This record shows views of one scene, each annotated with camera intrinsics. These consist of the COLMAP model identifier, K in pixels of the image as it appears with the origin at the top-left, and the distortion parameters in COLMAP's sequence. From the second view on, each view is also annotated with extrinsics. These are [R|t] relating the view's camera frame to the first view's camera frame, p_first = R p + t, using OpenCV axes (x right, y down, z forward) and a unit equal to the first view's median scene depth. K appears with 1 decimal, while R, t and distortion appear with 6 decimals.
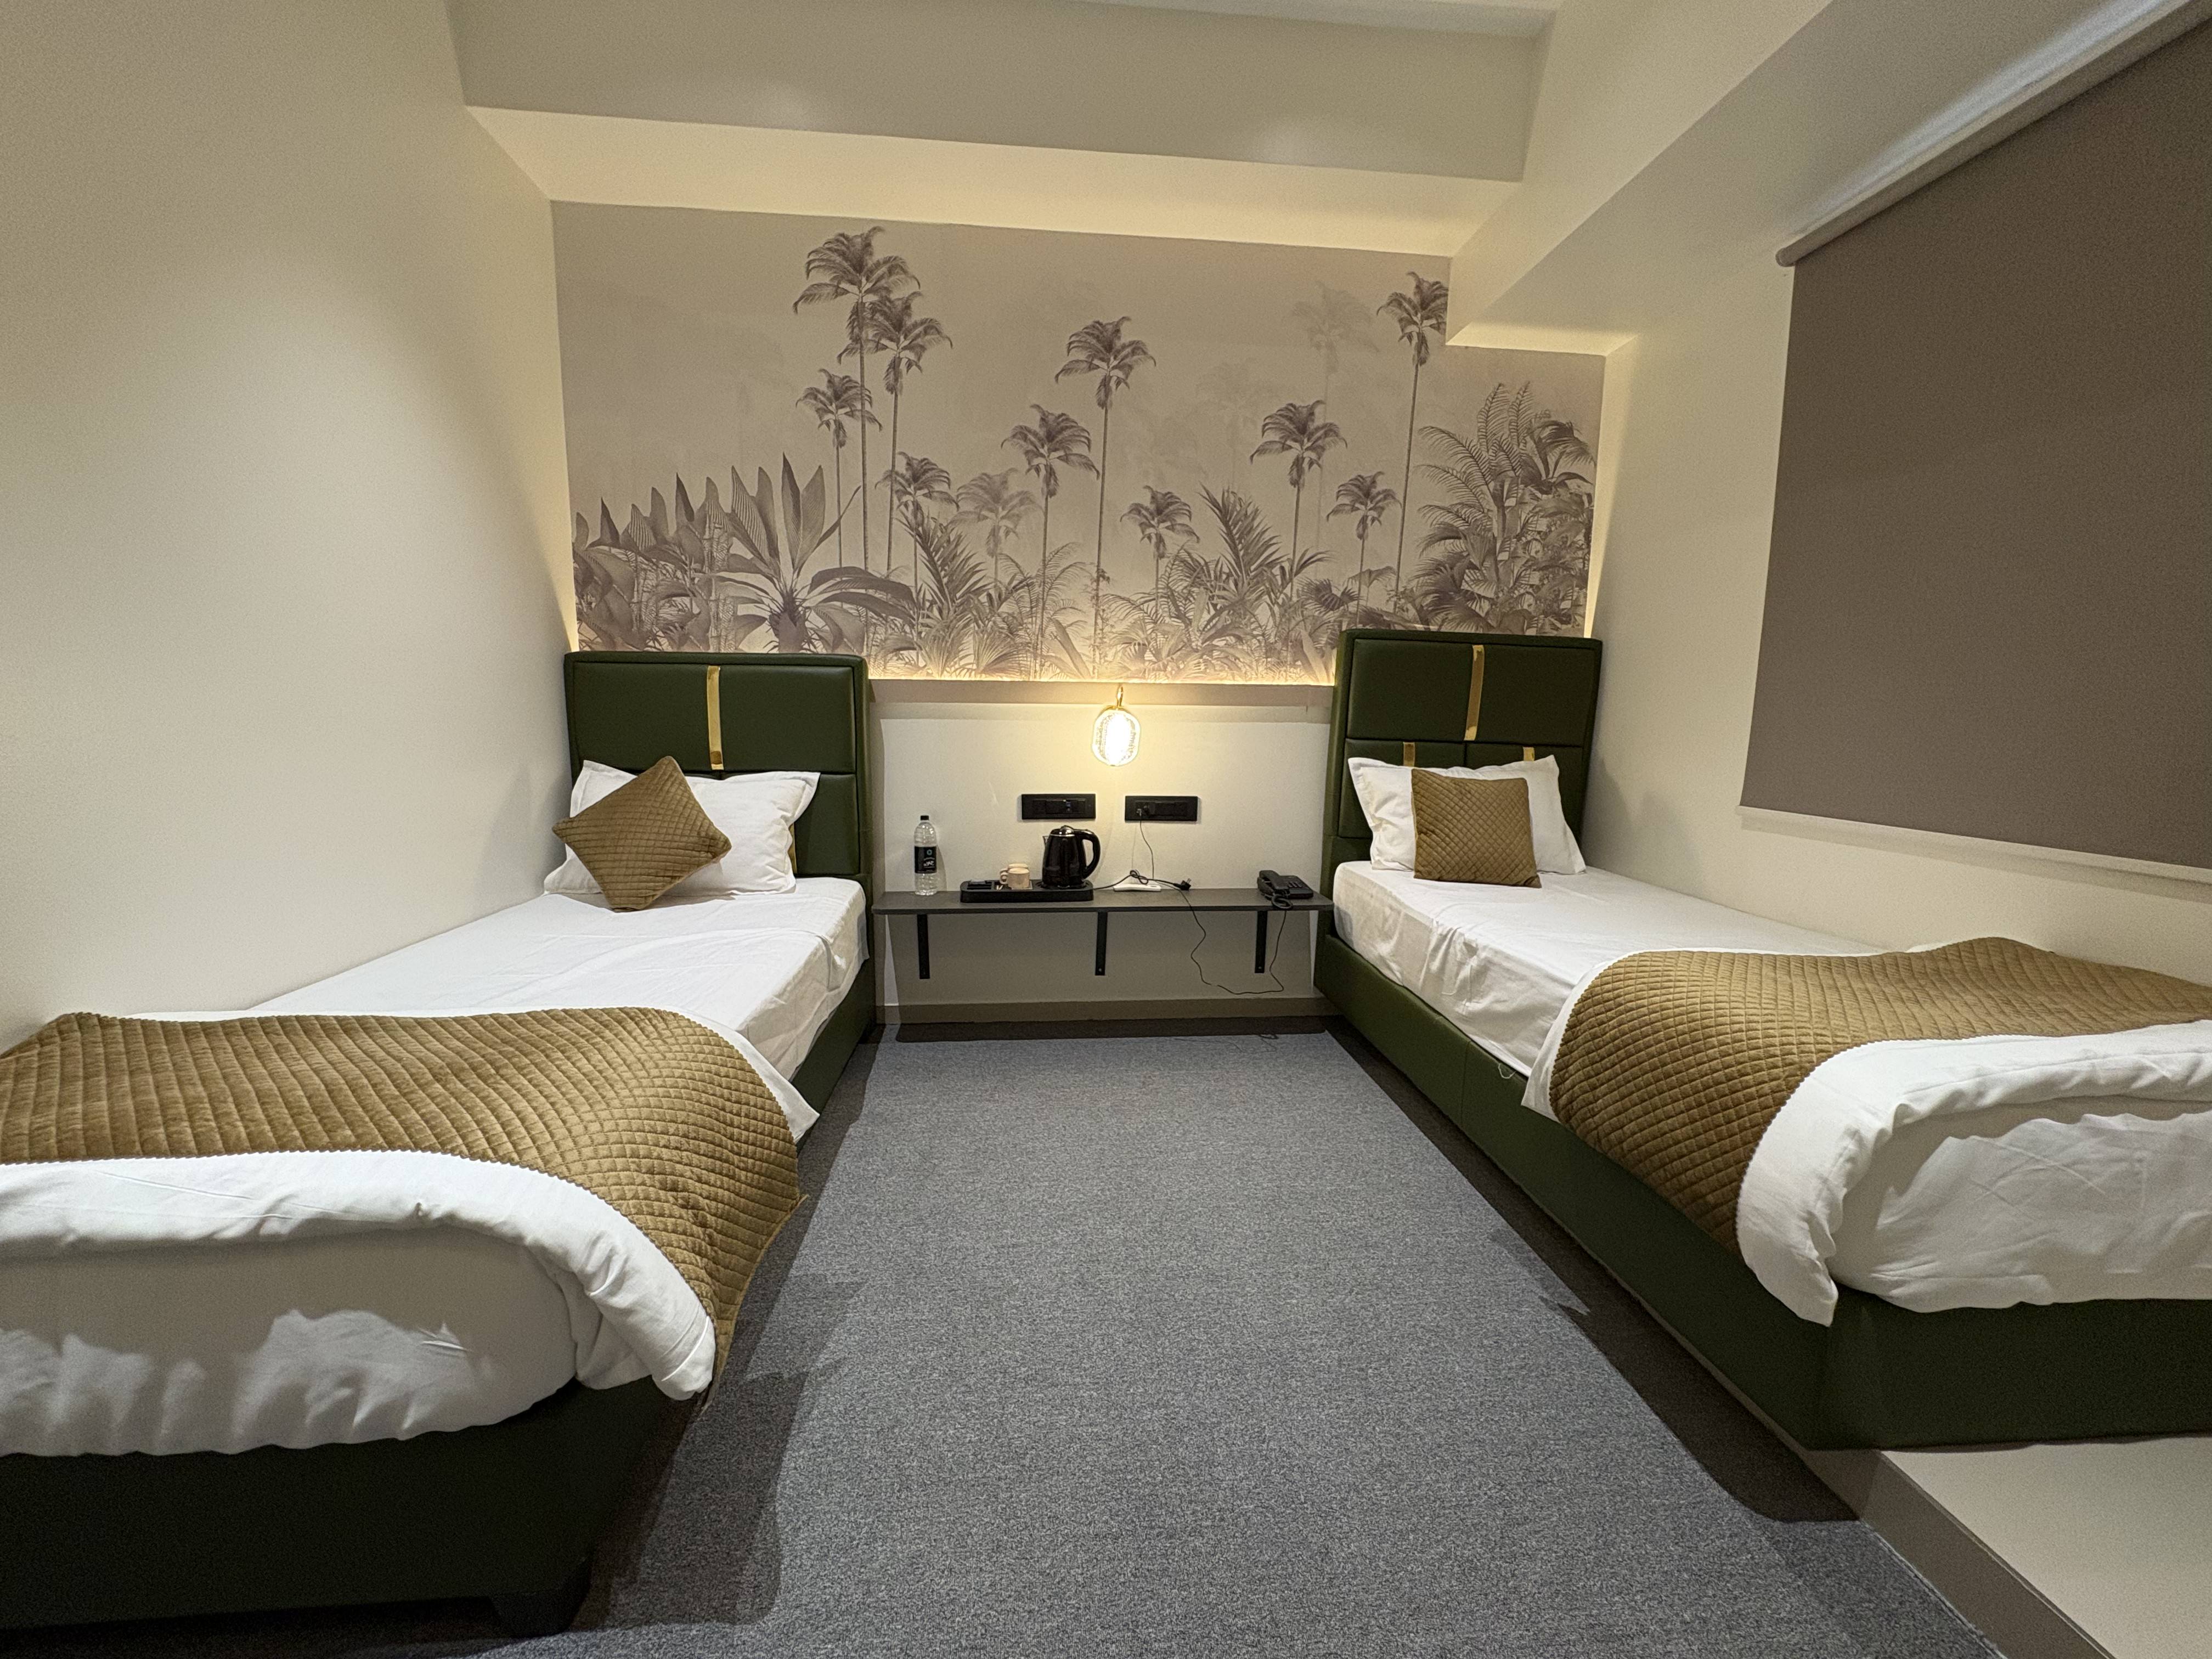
lens RADIAL K [[880.7, 0, 1095.5], [0, 880.7, 828.3], [0, 0, 1]] dist [-0.000575, 0.000681]
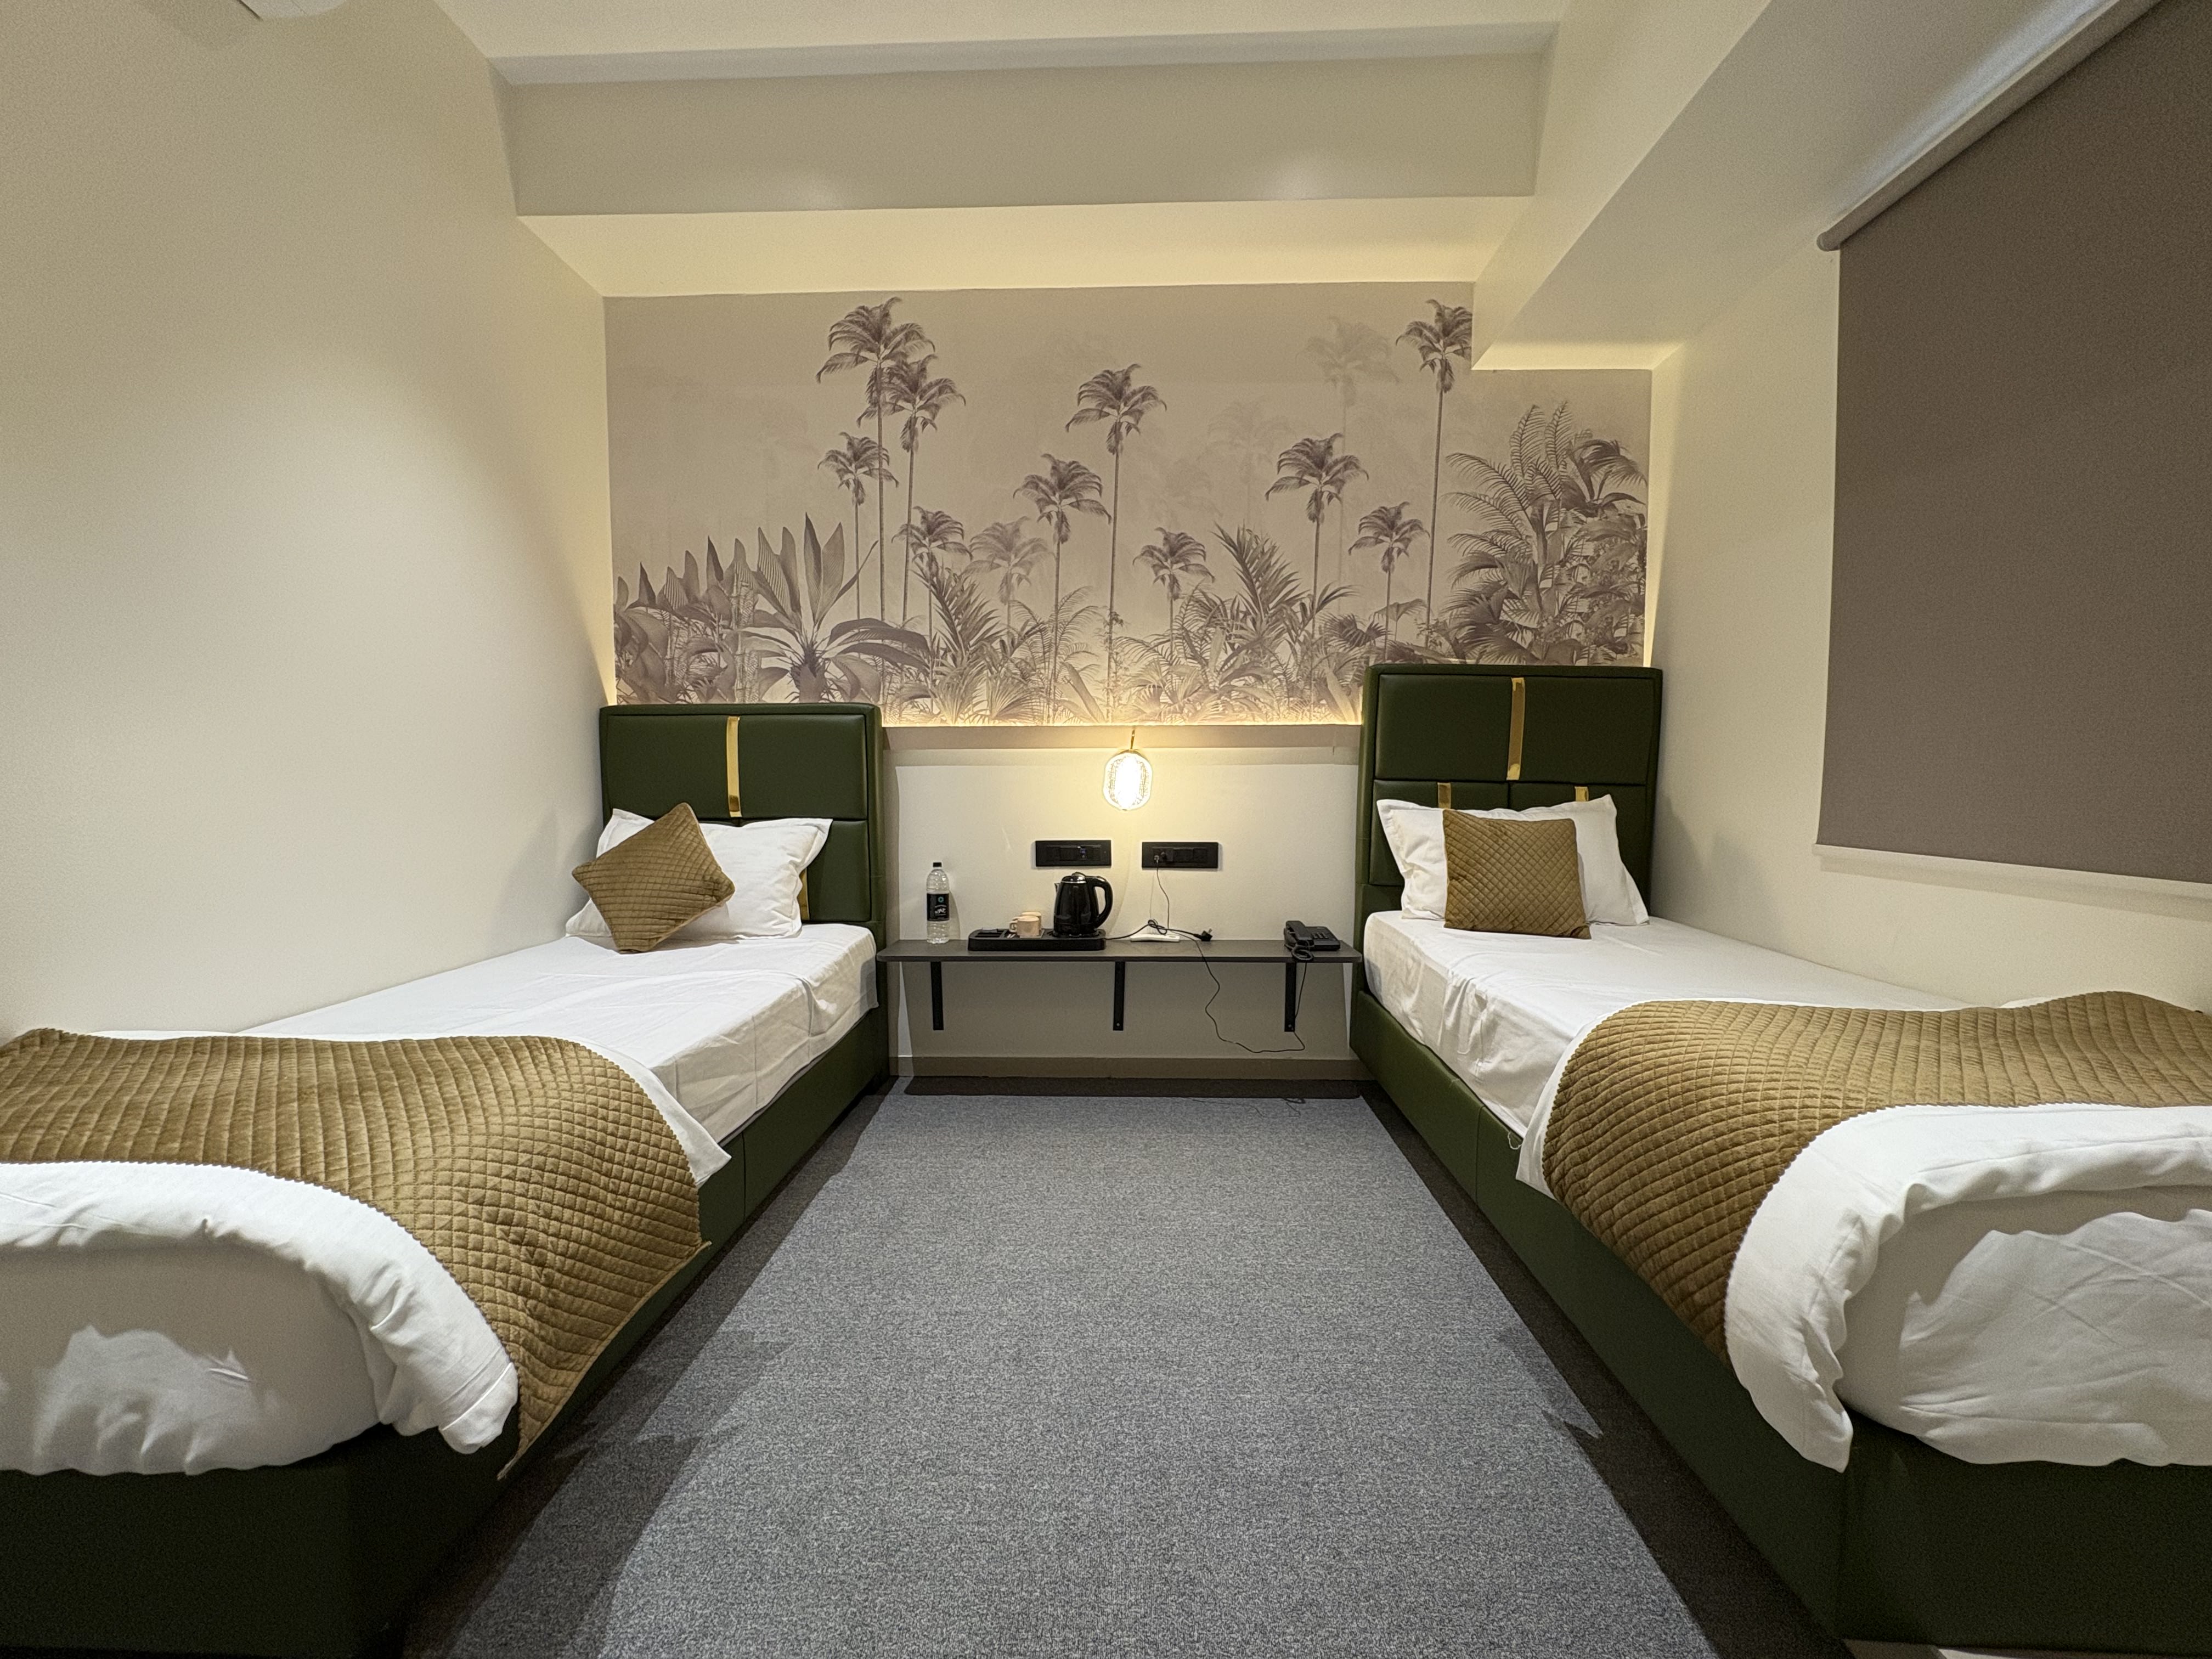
lens RADIAL K [[880.7, 0, 1095.5], [0, 880.7, 828.3], [0, 0, 1]] dist [-0.000575, 0.000681]
pose [[0.992695, -0.006715, -0.120465, 0.115320], [-0.002161, 0.997300, -0.073399, 0.022086], [0.120633, 0.073123, 0.990000, 0.042645]]
